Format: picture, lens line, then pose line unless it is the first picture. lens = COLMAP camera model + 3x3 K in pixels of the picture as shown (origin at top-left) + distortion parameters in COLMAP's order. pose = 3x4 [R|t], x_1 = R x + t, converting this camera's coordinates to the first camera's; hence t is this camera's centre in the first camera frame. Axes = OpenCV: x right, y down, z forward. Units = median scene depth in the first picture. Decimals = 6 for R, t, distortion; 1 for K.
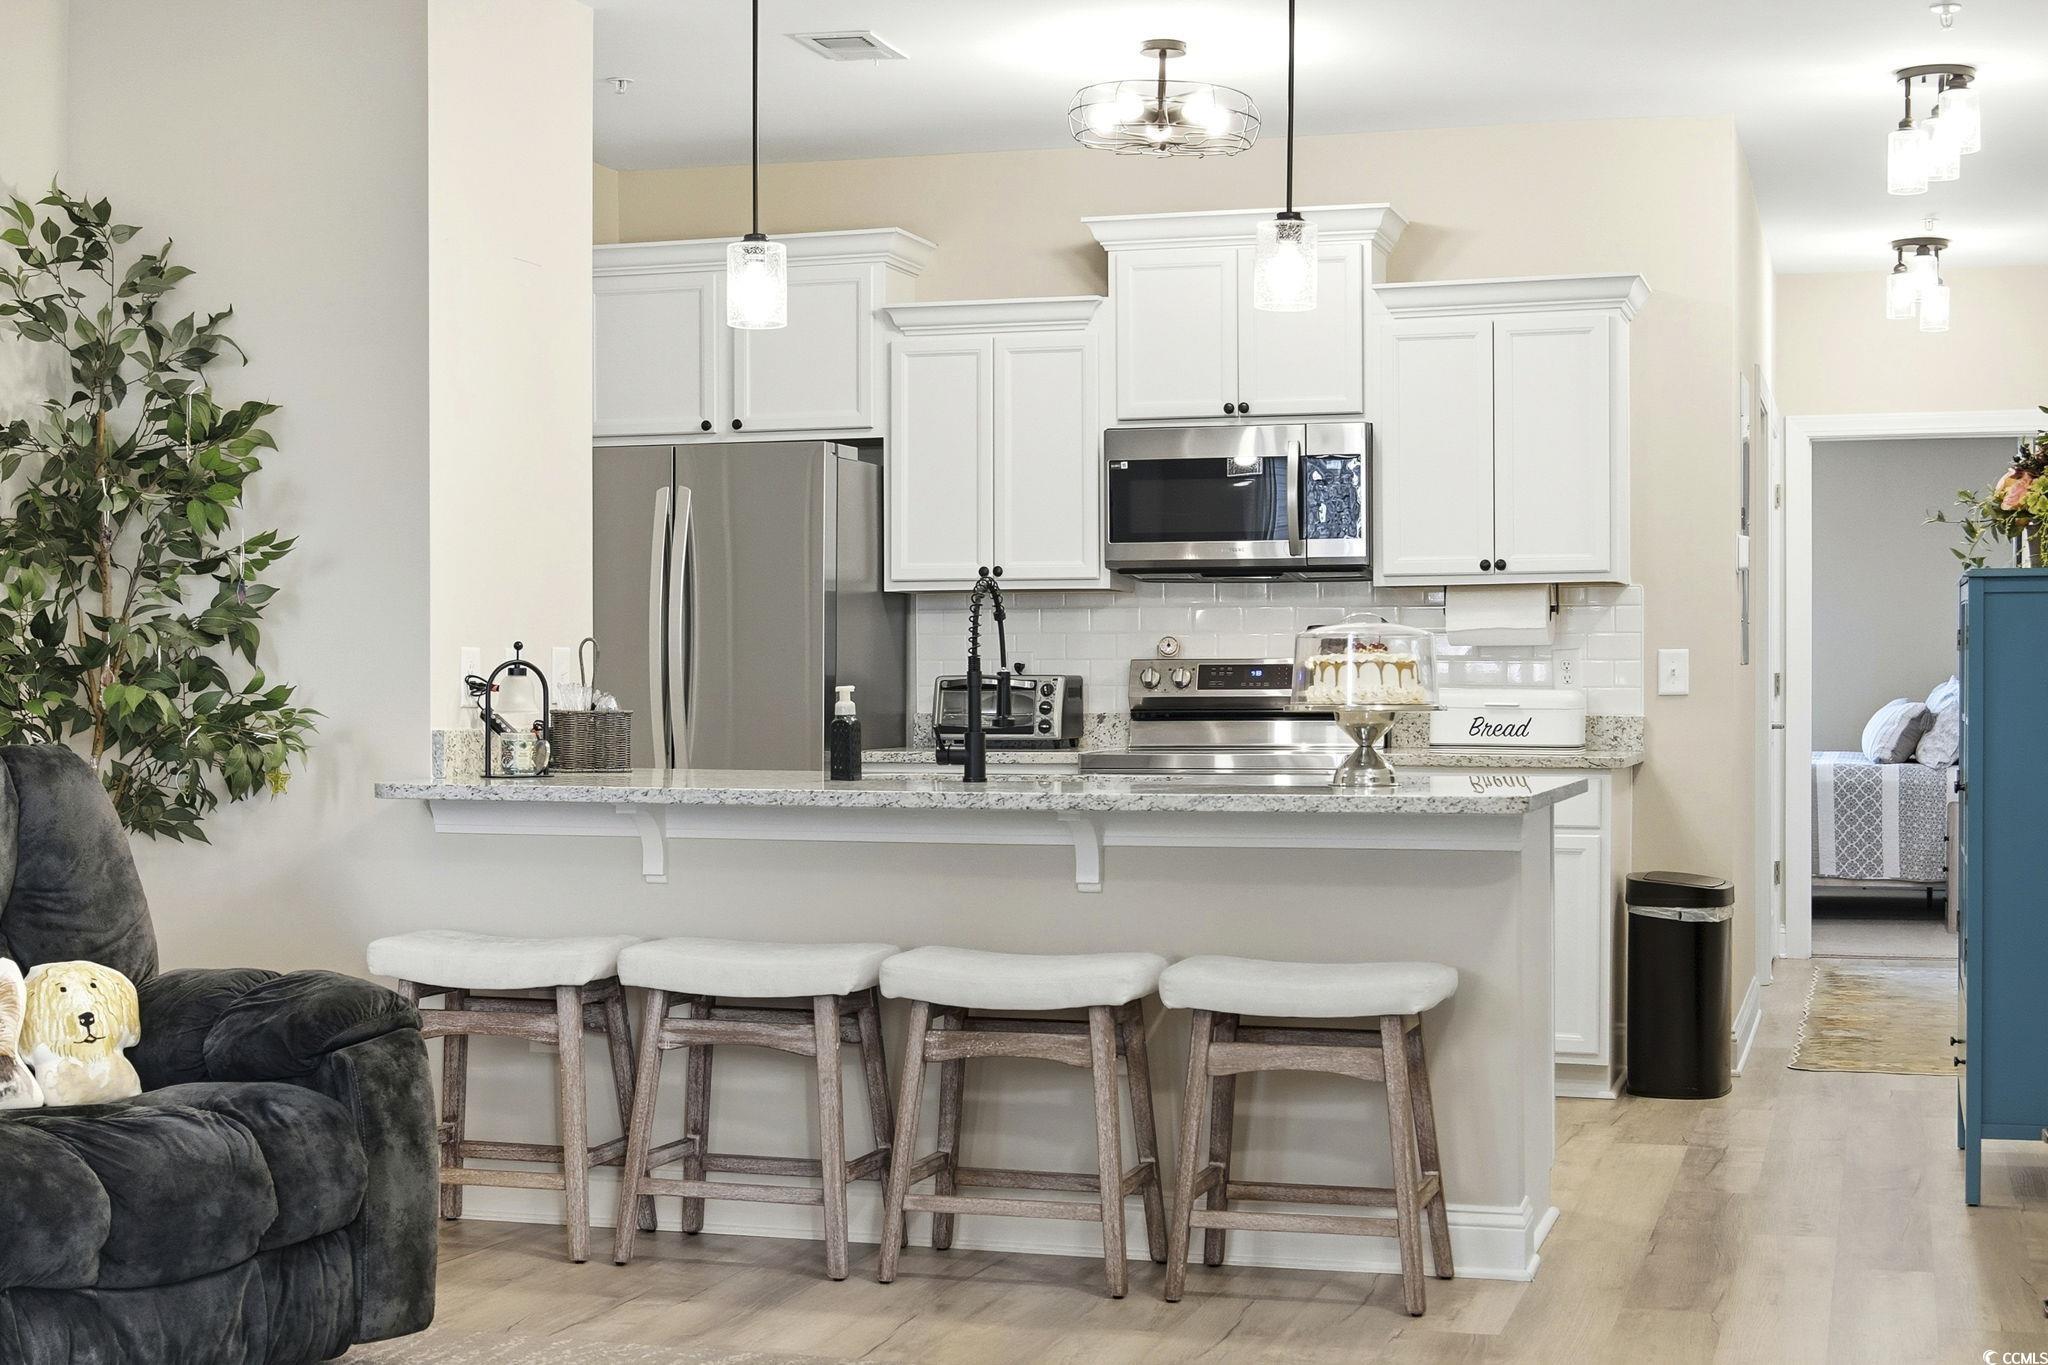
lens RADIAL K [[2835.8, 0, 1022.4], [0, 2835.8, 723.2], [0, 0, 1]] dist [-0.028579, -0.026220]
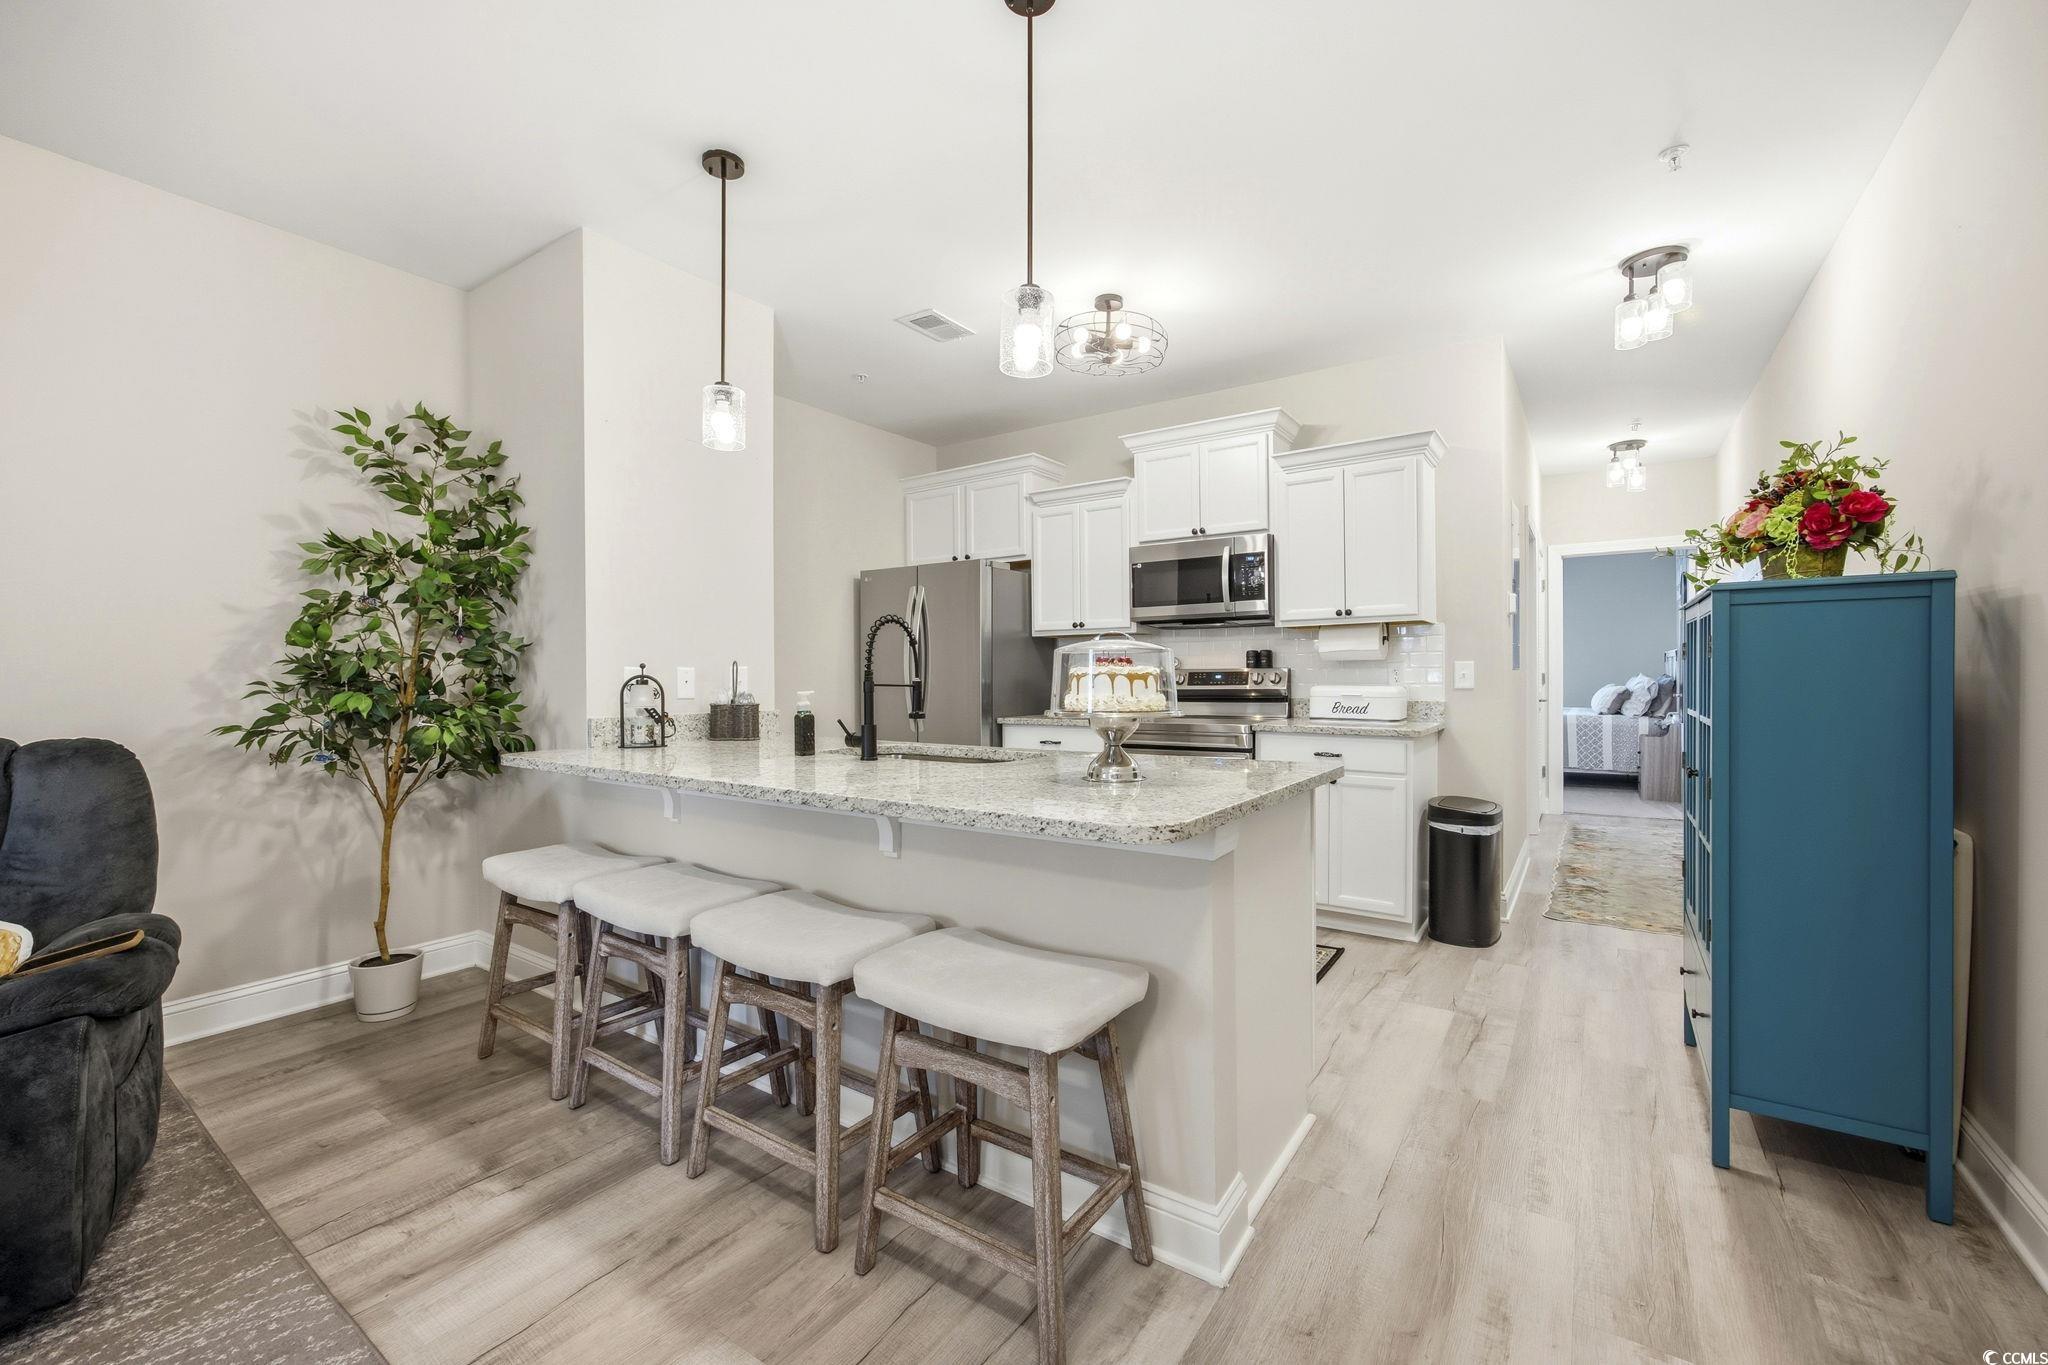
lens RADIAL K [[827.3, 0, 1034.2], [0, 827.3, 685.3], [0, 0, 1]] dist [-0.021351, 0.009757]
pose [[0.953814, -0.001763, -0.300394, 0.176737], [0.001143, 0.999997, -0.002242, -0.014706], [0.300397, 0.001795, 0.953813, 0.608756]]
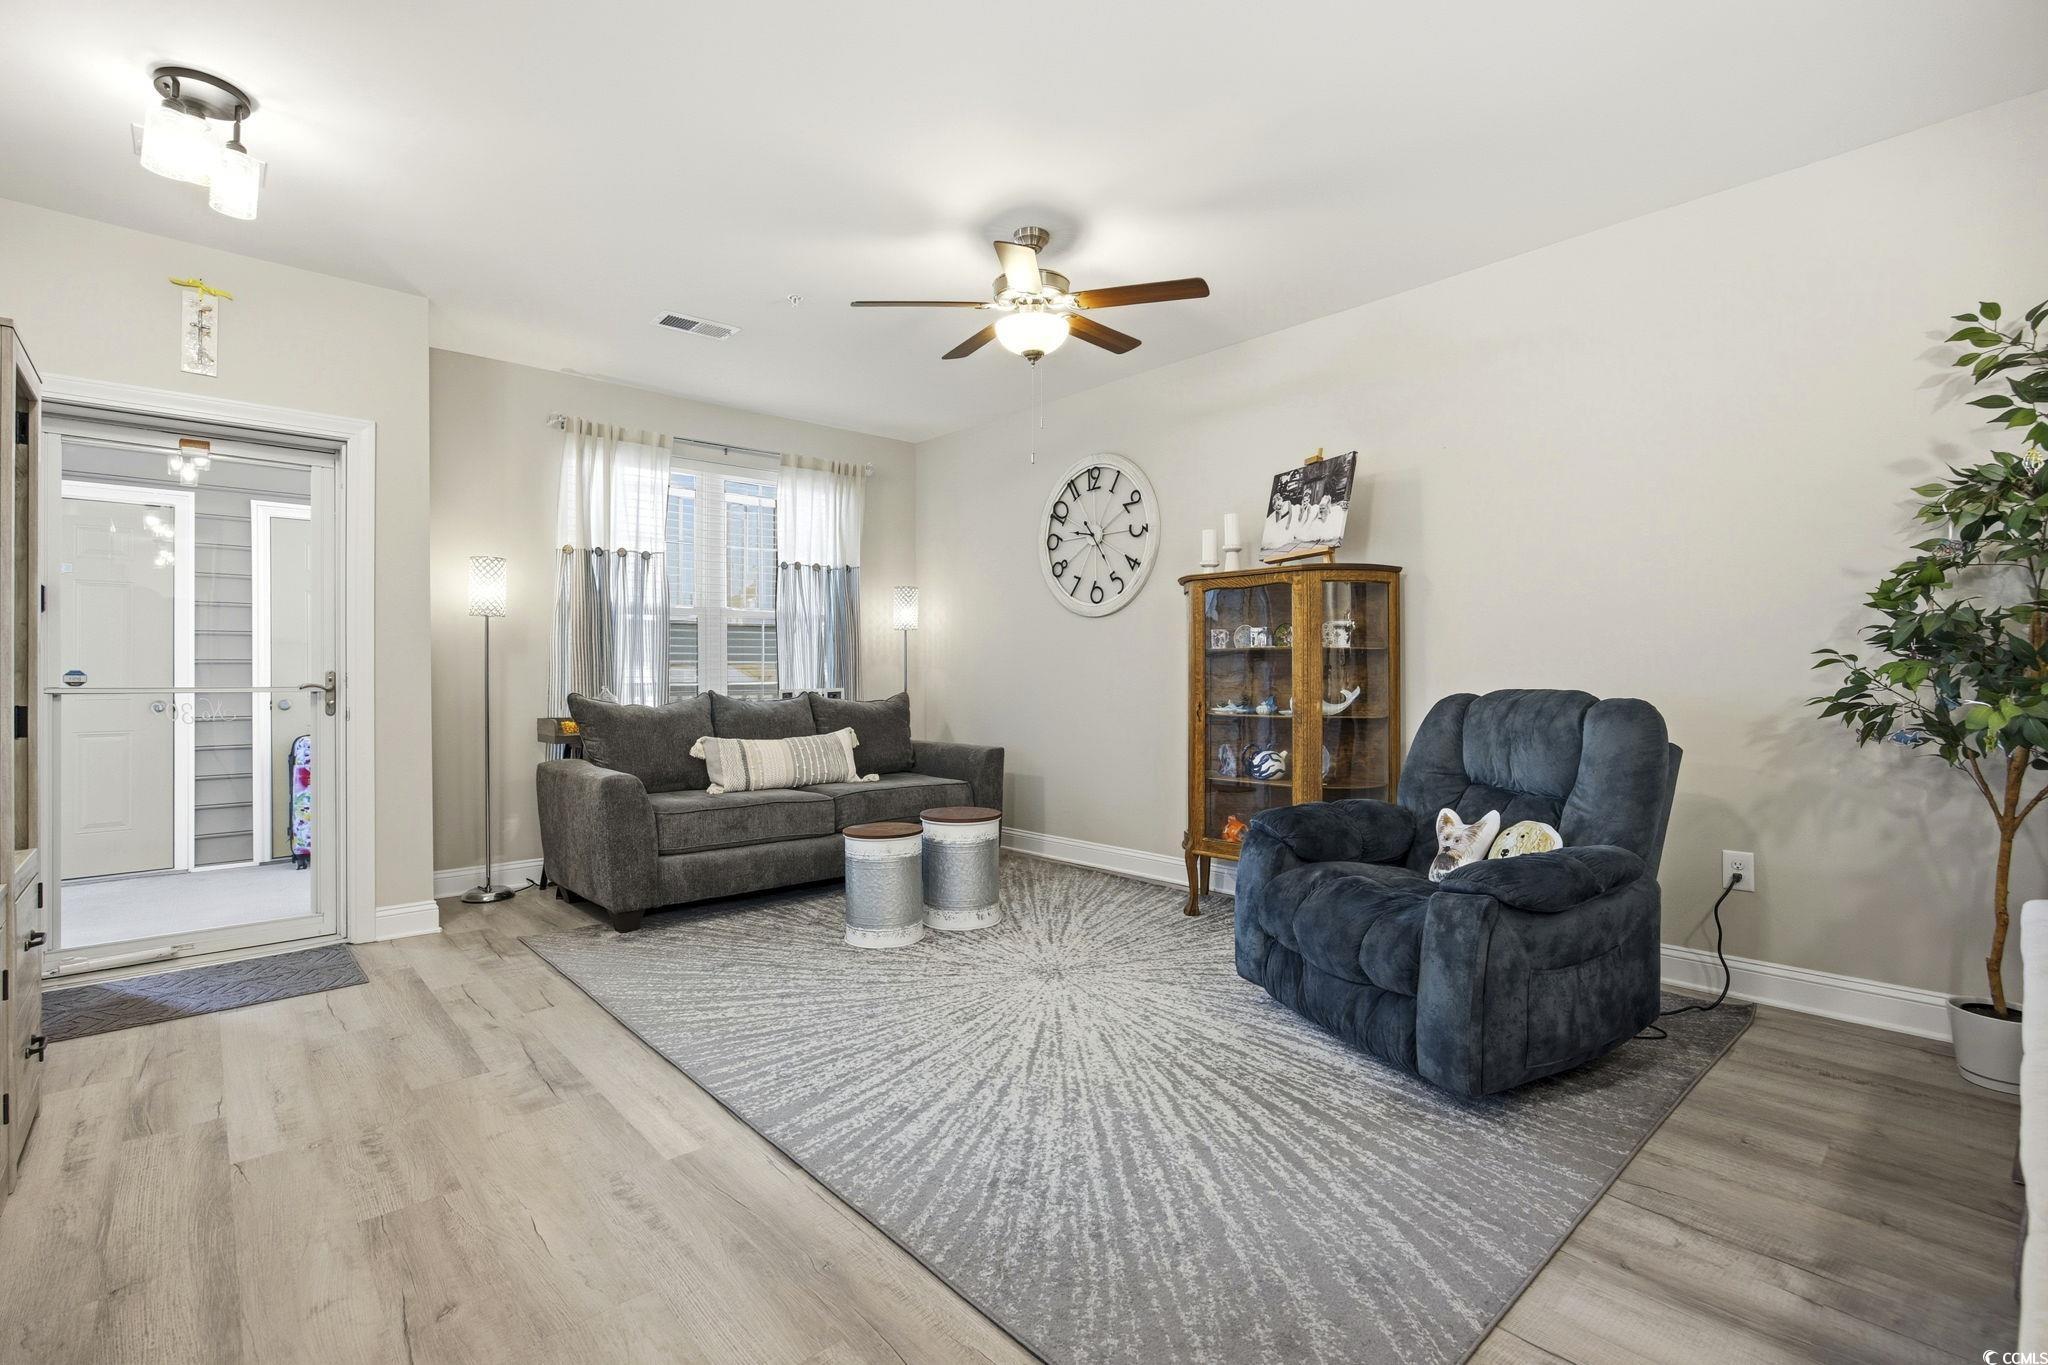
lens RADIAL K [[927.3, 0, 1051.4], [0, 927.3, 675.1], [0, 0, 1]] dist [-0.036831, 0.015863]
pose [[-0.496842, 0.005651, -0.867823, 0.231421], [-0.006873, 0.999922, 0.010446, -0.007812], [0.867814, 0.011155, -0.496764, 0.780264]]
